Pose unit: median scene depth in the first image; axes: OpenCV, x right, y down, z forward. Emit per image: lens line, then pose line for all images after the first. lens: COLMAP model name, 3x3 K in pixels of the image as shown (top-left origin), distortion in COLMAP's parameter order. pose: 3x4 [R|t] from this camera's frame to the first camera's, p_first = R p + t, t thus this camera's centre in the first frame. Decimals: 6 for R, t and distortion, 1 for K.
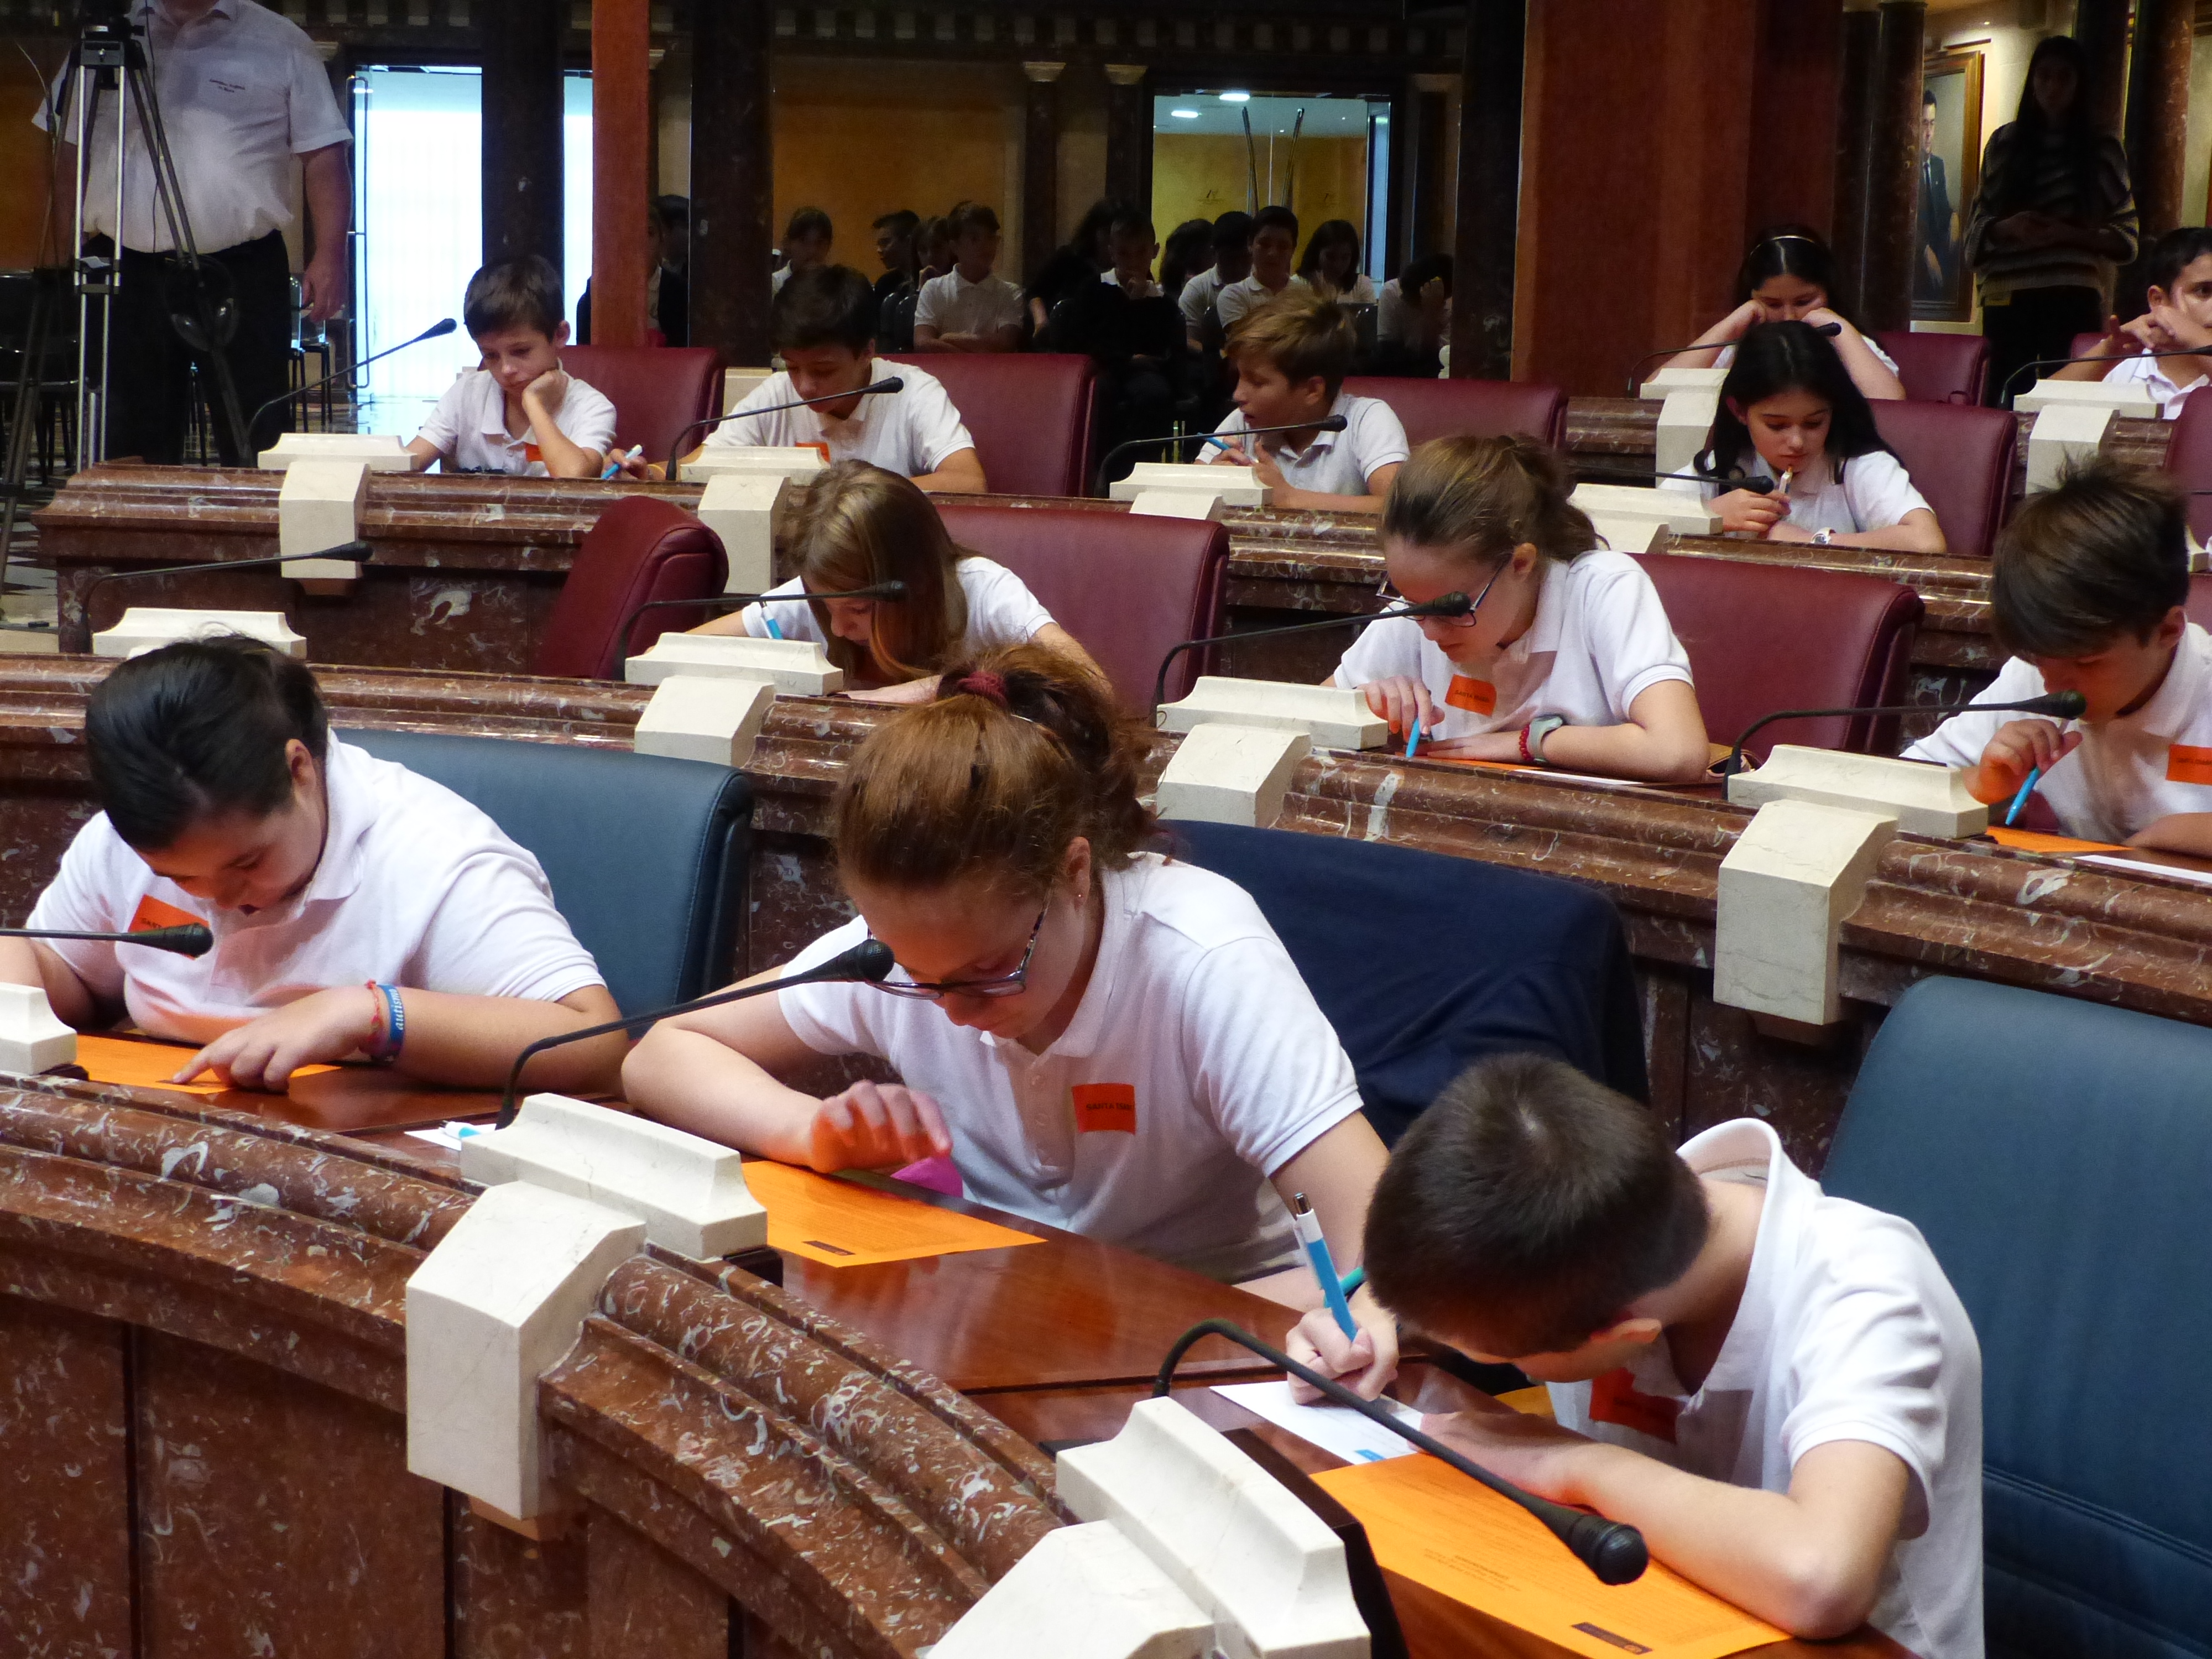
lens RADIAL K [[3179.1, 0, 1106.0], [0, 3179.1, 829.5], [0, 0, 1]] dist [-0.005047, 0.020495]
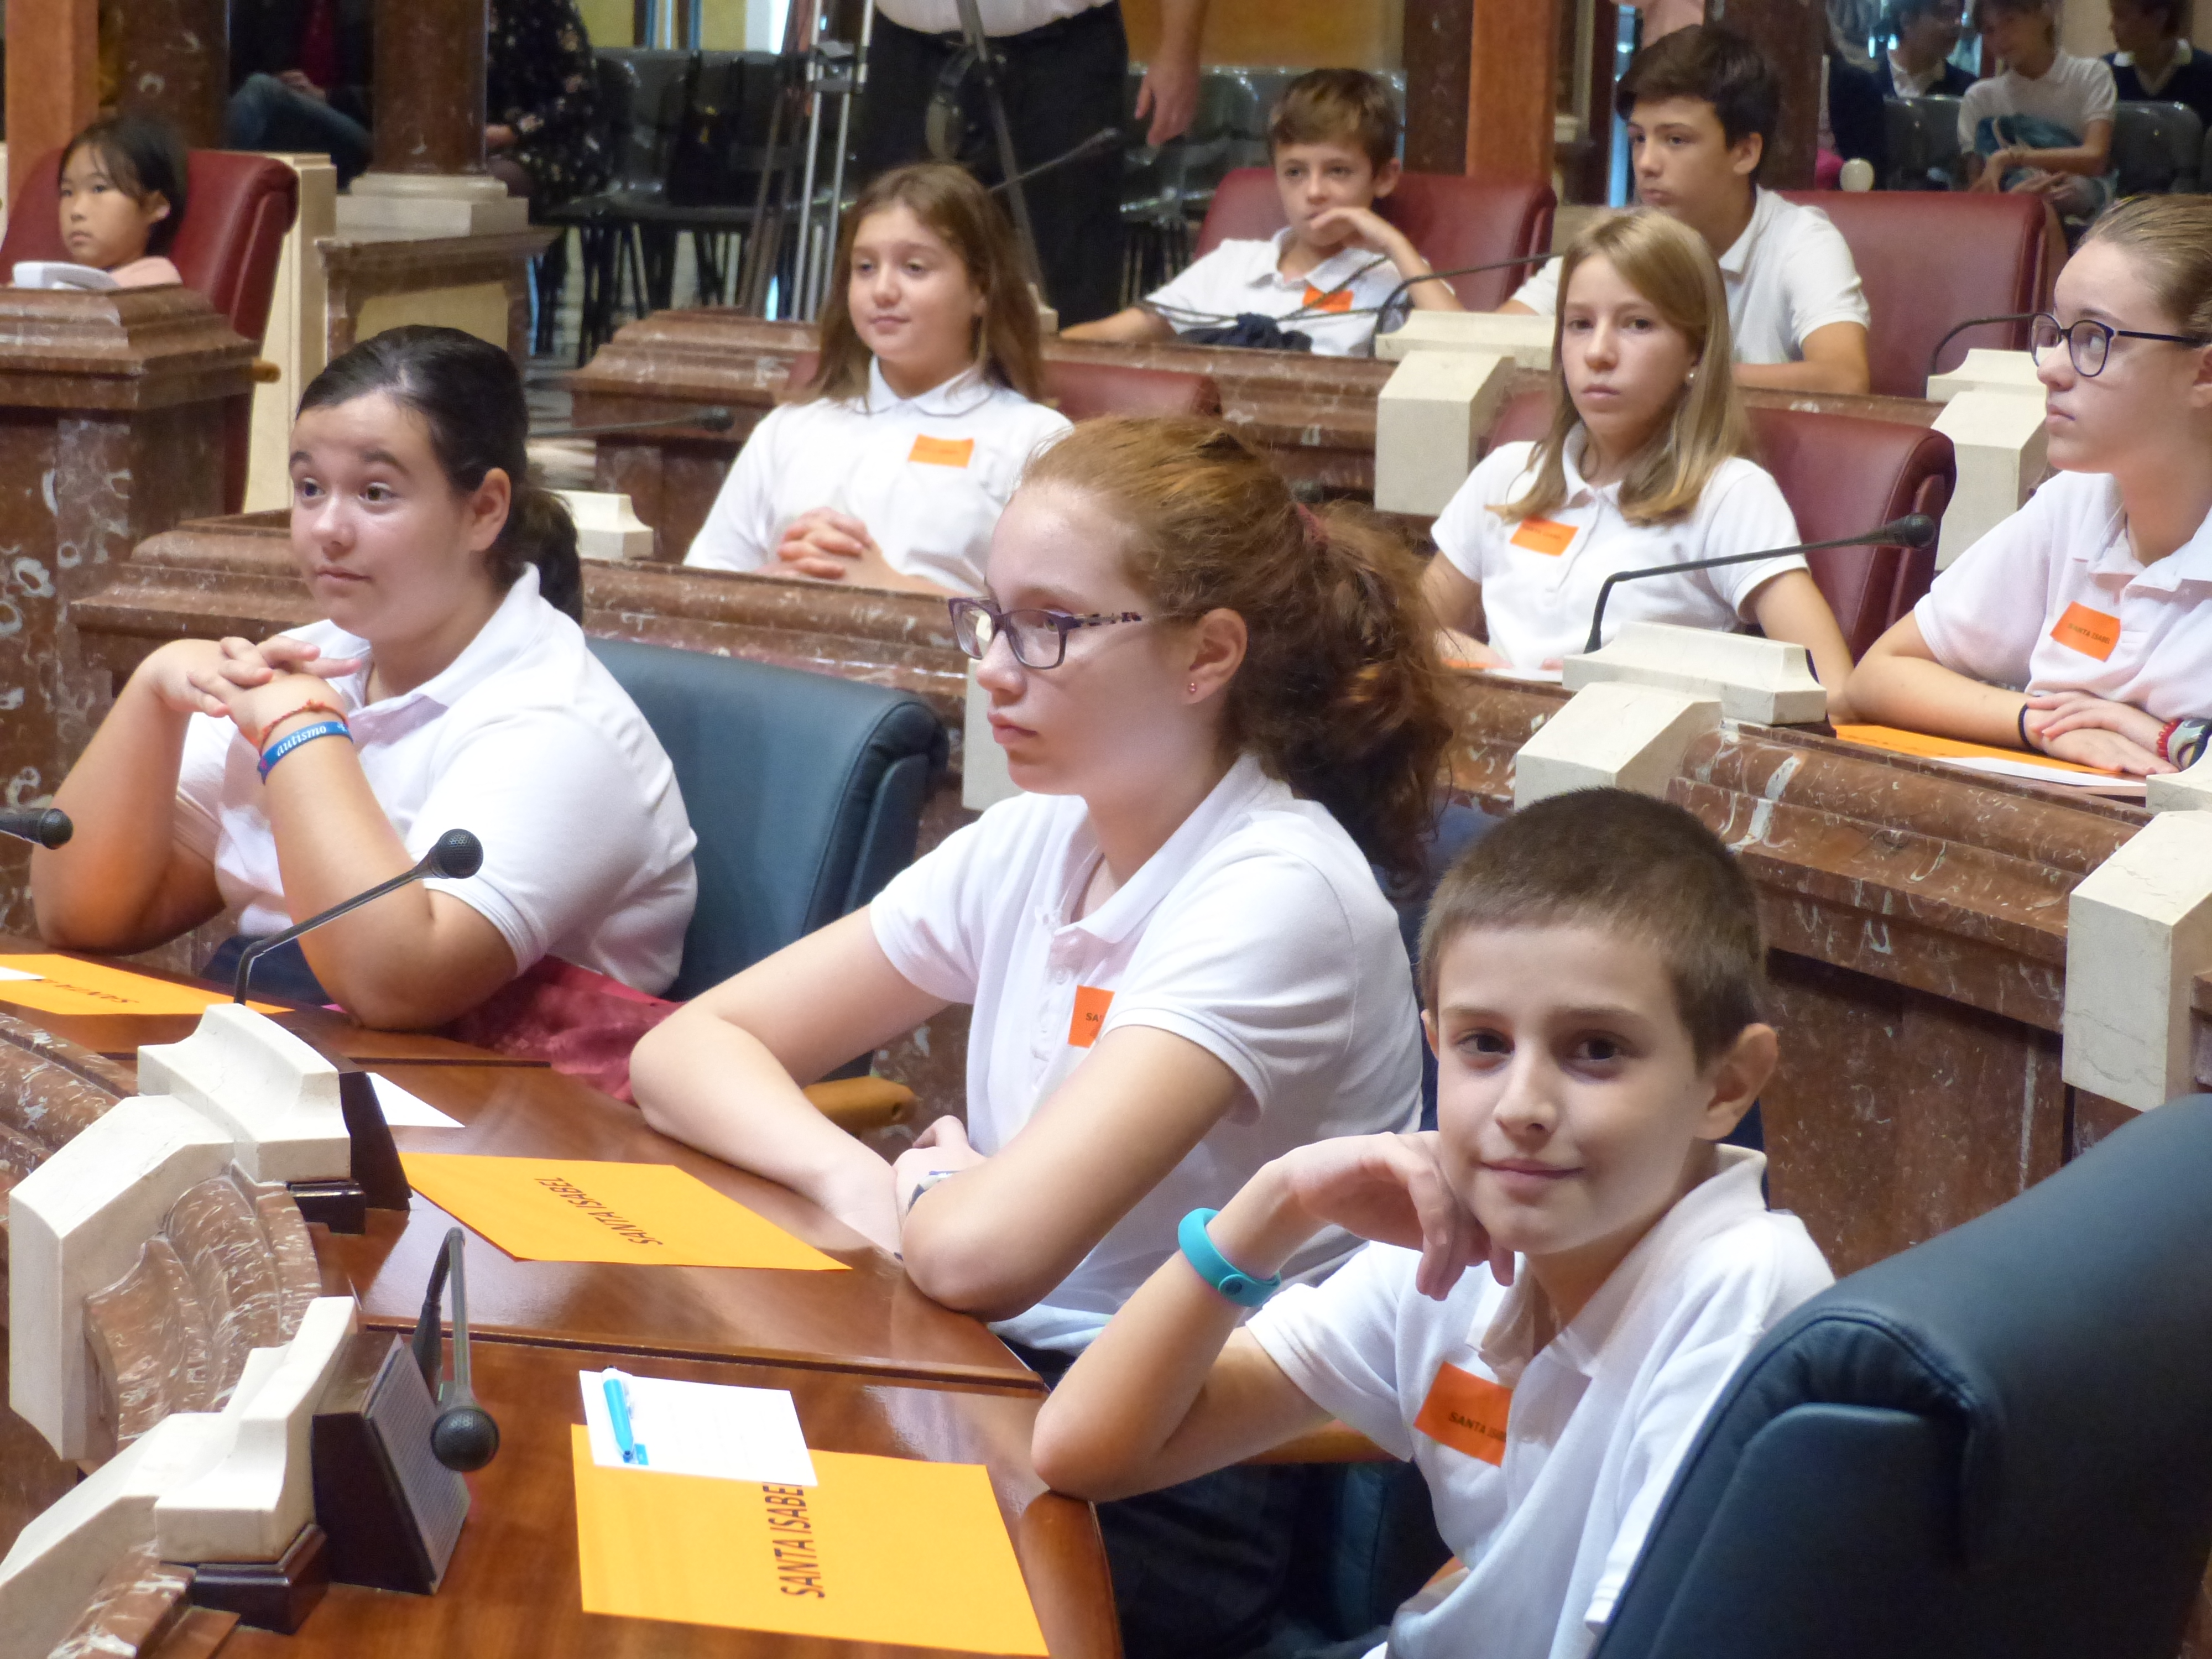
lens RADIAL K [[5074.1, 0, 1106.0], [0, 5074.1, 829.5], [0, 0, 1]] dist [0.035794, -0.113264]
pose [[0.931575, 0.062809, -0.358083, 0.360017], [-0.072624, 0.997261, -0.014012, 0.026516], [0.356222, 0.039059, 0.933585, -0.131624]]
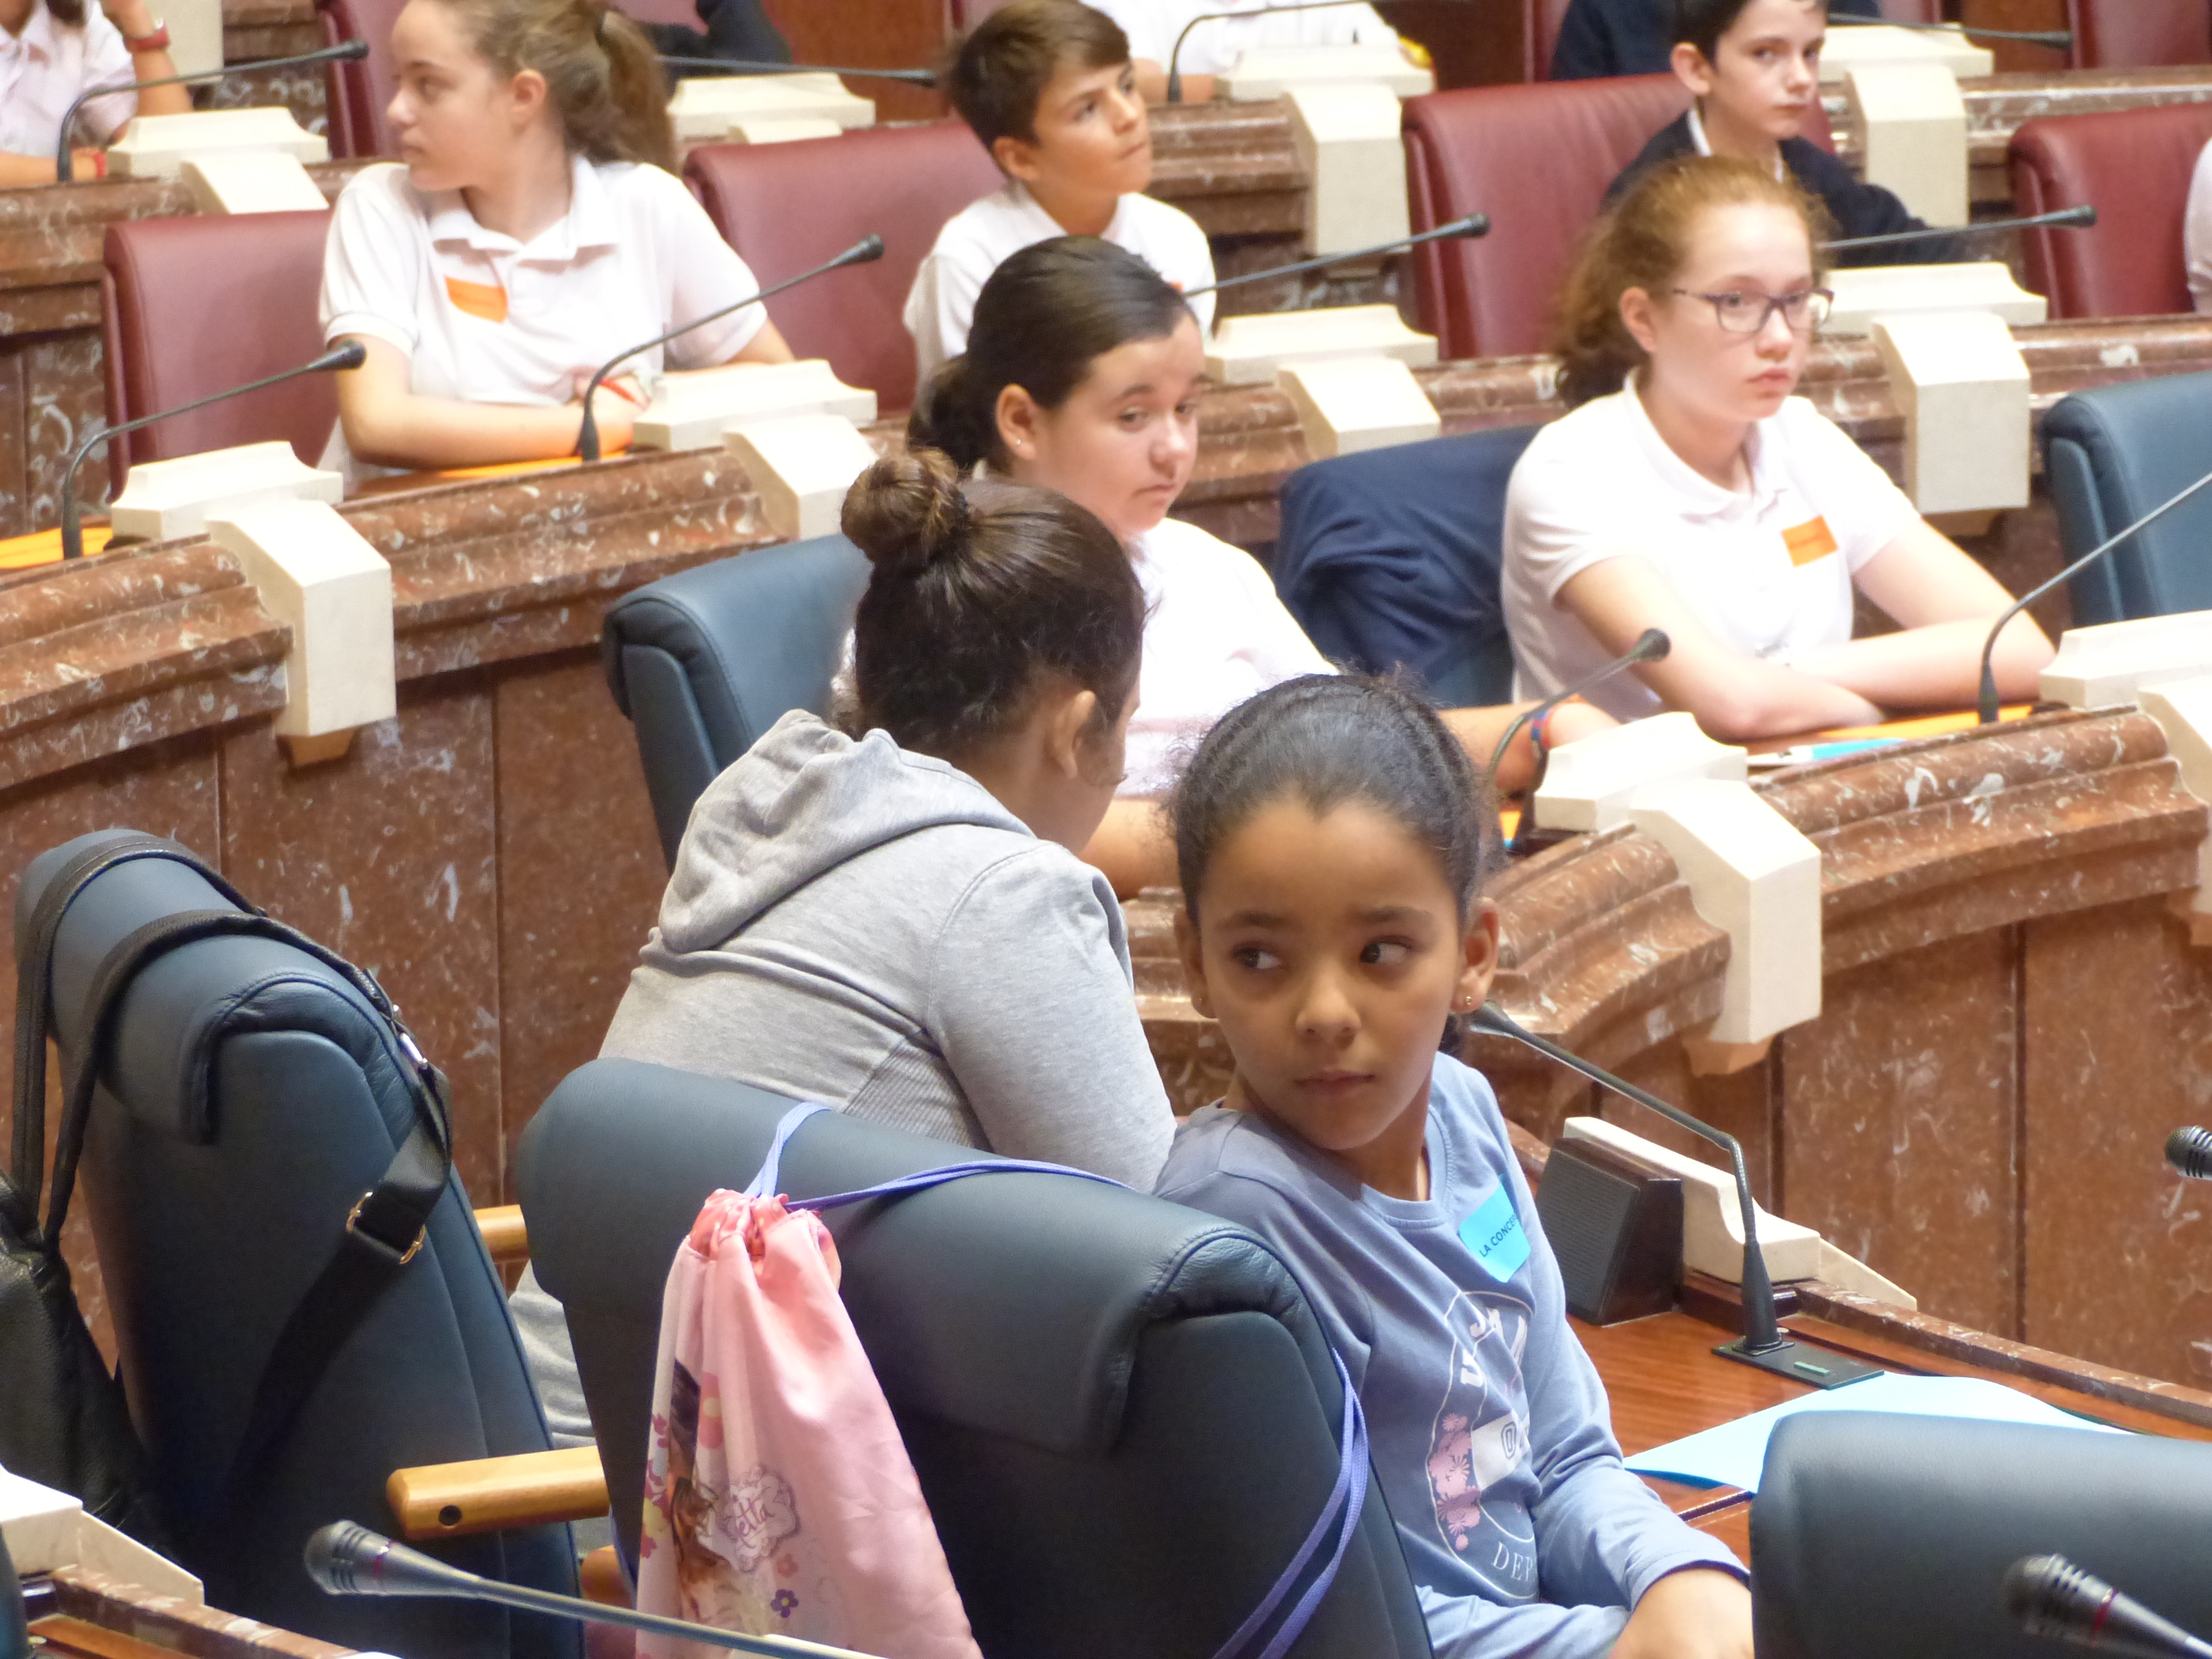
lens RADIAL K [[7697.0, 0, 1106.0], [0, 7697.0, 829.5], [0, 0, 1]] dist [0.144558, 1.545353]
pose [[0.157755, -0.193736, 0.968287, -2.029185], [0.180896, 0.969642, 0.164535, -0.257768], [-0.970768, 0.149203, 0.188012, 0.539881]]
